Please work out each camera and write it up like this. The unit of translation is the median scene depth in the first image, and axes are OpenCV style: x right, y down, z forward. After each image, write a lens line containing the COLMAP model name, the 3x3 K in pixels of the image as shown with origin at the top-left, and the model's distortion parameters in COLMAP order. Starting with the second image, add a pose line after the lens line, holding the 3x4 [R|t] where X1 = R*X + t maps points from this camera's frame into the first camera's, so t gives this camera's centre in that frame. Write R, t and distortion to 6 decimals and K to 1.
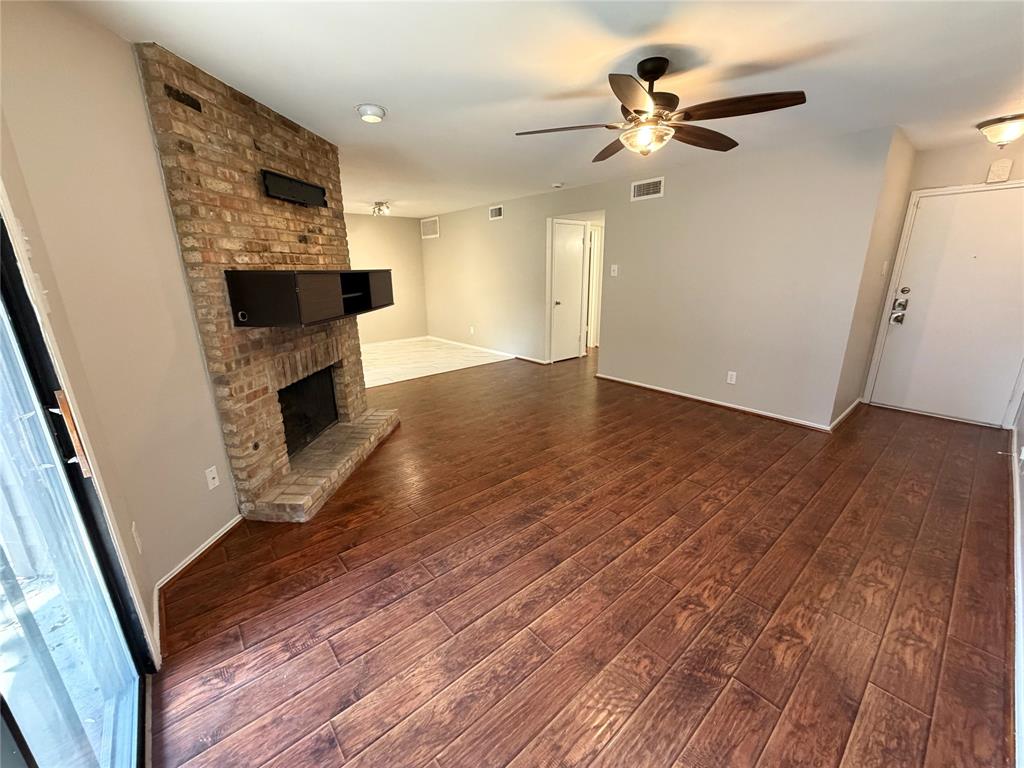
lens RADIAL K [[408.9, 0, 511.5], [0, 408.9, 385.3], [0, 0, 1]] dist [0.003624, -0.000811]
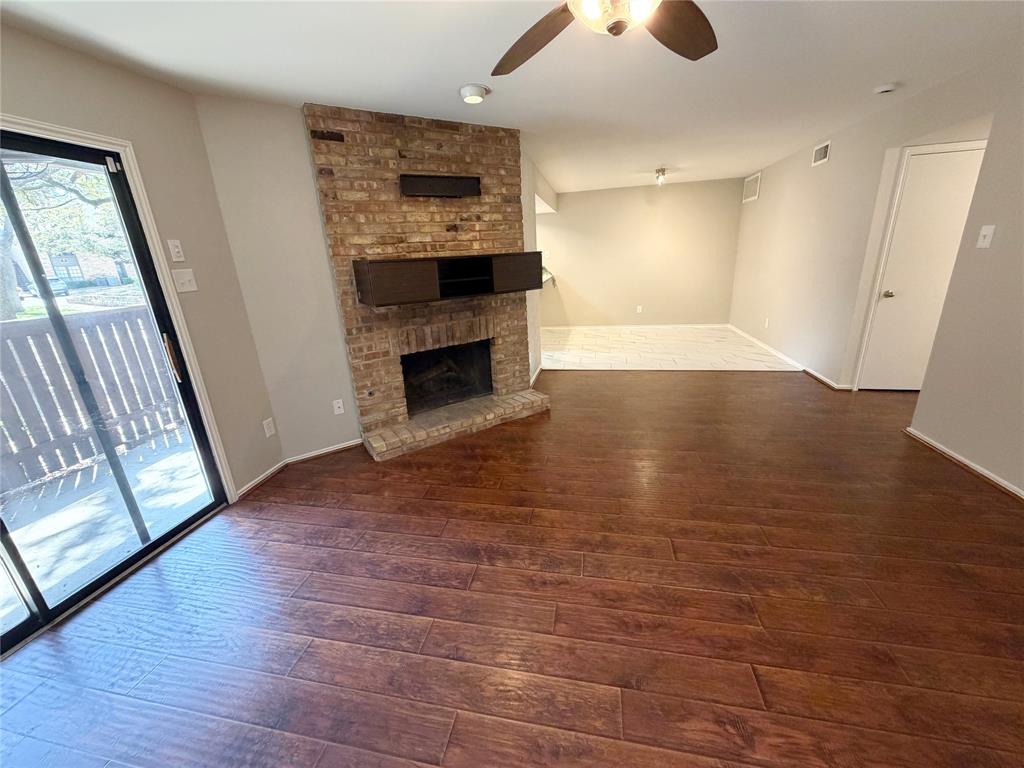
lens RADIAL K [[408.9, 0, 508.9], [0, 408.9, 385.2], [0, 0, 1]] dist [0.003624, -0.000811]
pose [[0.609701, 0.226452, -0.759594, 0.591453], [-0.179170, 0.972890, 0.146227, -0.138566], [0.772115, 0.046942, 0.633746, 0.459498]]
